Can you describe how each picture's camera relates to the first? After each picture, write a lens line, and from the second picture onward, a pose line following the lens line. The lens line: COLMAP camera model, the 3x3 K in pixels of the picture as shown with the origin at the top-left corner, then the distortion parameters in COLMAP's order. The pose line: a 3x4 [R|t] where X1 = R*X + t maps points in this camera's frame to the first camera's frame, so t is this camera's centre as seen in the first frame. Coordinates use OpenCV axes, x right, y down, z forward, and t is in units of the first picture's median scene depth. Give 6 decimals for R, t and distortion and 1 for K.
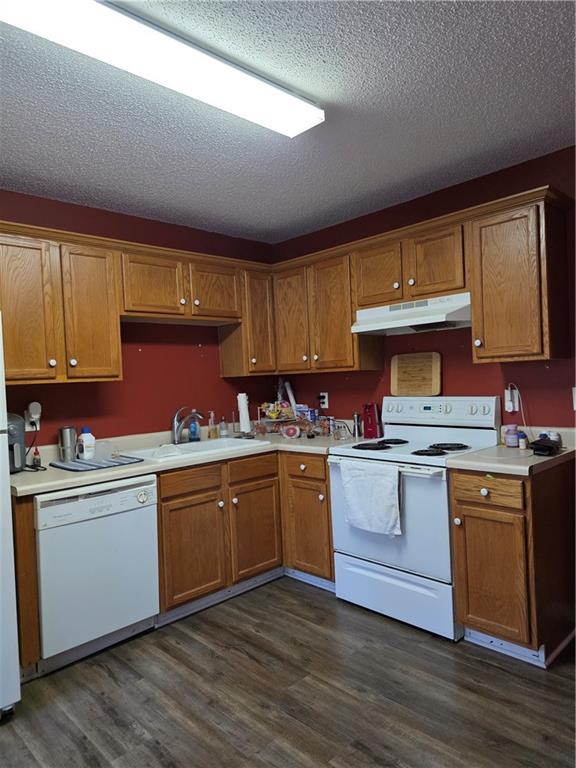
lens RADIAL K [[516.4, 0, 285.6], [0, 516.4, 387.3], [0, 0, 1]] dist [0.021300, 0.003398]
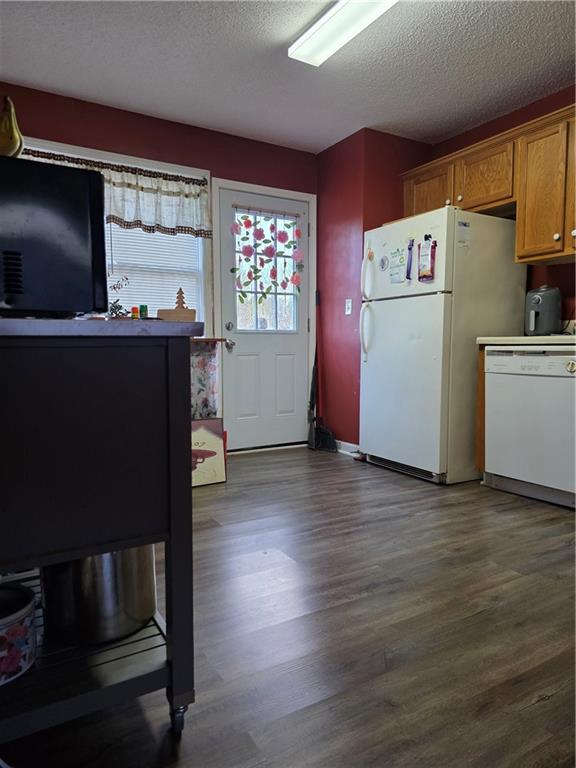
lens RADIAL K [[516.4, 0, 285.9], [0, 516.4, 385.6], [0, 0, 1]] dist [0.021300, 0.003398]
pose [[-0.229704, 0.109222, -0.967112, 0.963763], [-0.003989, 0.993569, 0.113158, 0.175962], [0.973252, 0.029851, -0.227791, 0.875591]]
